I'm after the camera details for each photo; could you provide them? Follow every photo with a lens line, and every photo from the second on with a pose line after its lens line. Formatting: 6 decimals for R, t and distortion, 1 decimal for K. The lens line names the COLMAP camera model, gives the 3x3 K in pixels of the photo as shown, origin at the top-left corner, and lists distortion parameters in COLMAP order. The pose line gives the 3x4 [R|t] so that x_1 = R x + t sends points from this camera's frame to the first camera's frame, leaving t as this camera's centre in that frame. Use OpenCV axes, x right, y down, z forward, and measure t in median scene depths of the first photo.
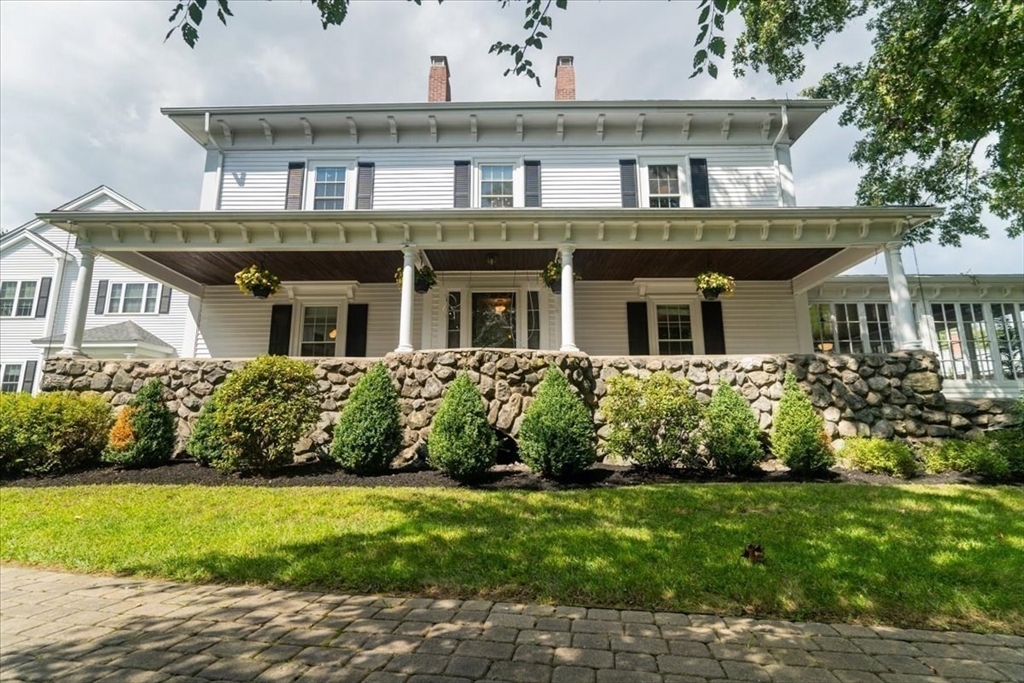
lens RADIAL K [[440.4, 0, 510.6], [0, 440.4, 368.5], [0, 0, 1]] dist [-0.001316, -0.000175]
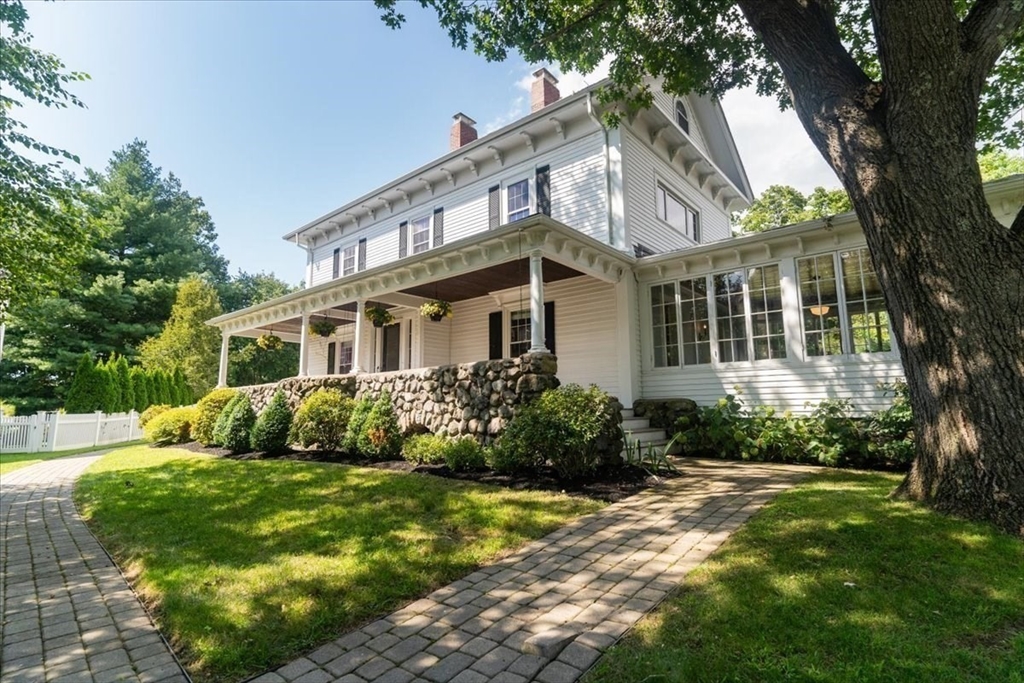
lens RADIAL K [[503.0, 0, 512.0], [0, 503.0, 341.5], [0, 0, 1]] dist [-0.000722, 0.000025]
pose [[0.776694, -0.097610, -0.622270, 1.072998], [0.088855, 0.995020, -0.045175, -0.011738], [0.623580, -0.020205, 0.781498, 0.003761]]
